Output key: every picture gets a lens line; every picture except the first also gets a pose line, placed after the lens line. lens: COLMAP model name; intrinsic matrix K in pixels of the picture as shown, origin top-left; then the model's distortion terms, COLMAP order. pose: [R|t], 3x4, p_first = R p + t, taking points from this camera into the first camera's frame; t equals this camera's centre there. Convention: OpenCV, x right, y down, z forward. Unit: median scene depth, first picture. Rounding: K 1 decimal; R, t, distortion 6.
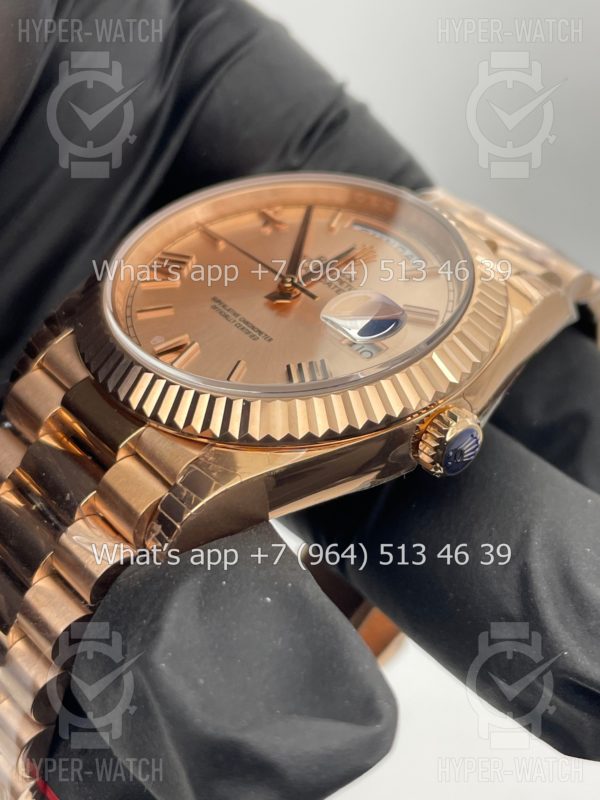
lens RADIAL K [[1188.9, 0, 300.0], [0, 1188.9, 400.0], [0, 0, 1]] dist [0.008455, 0.005815]
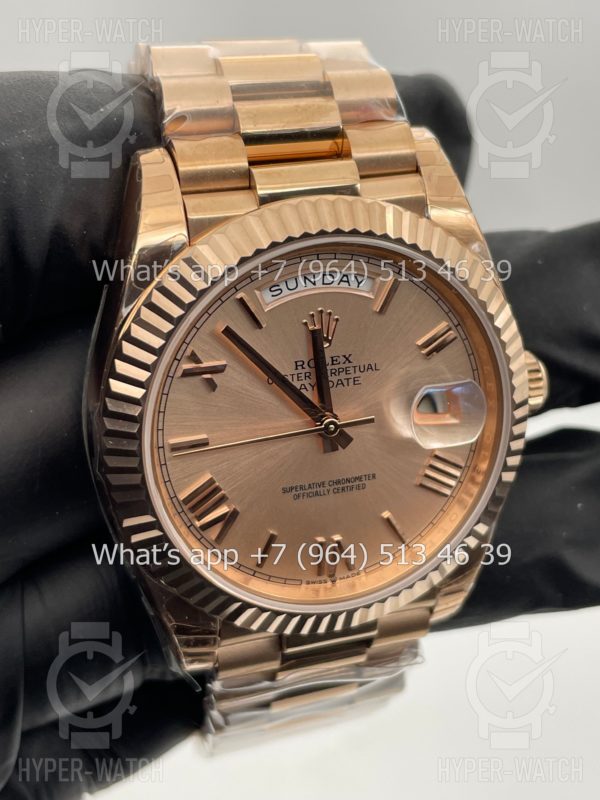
lens RADIAL K [[1188.9, 0, 300.0], [0, 1188.9, 400.0], [0, 0, 1]] dist [0.008455, 0.005815]
pose [[1.000000, 0.000129, 0.000099, -0.000040], [-0.000130, 1.000000, 0.000951, -0.074169], [-0.000099, -0.000951, 1.000000, 0.000170]]
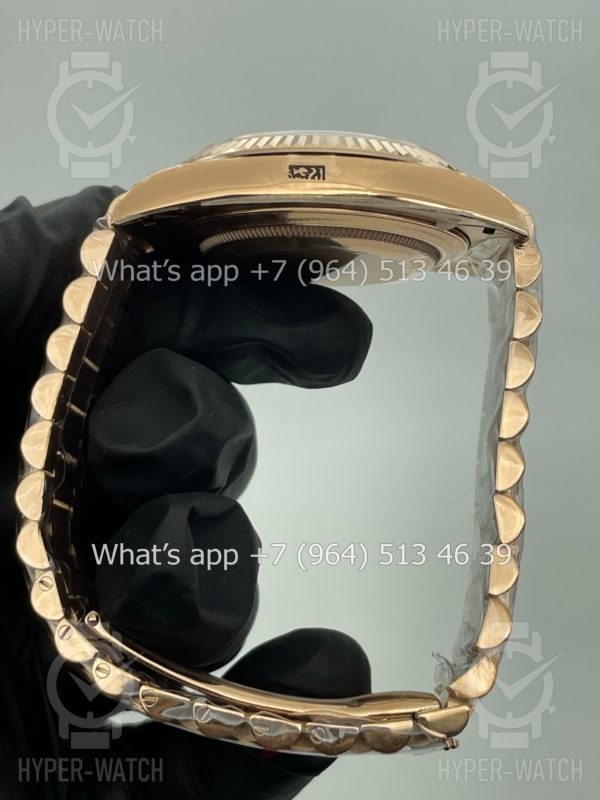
lens RADIAL K [[1188.9, 0, 300.0], [0, 1188.9, 400.0], [0, 0, 1]] dist [0.008455, 0.005815]
pose [[1.000000, -0.000284, -0.000041, -0.000130], [0.000284, 1.000000, -0.000815, 0.239766], [0.000041, 0.000815, 1.000000, -0.000061]]
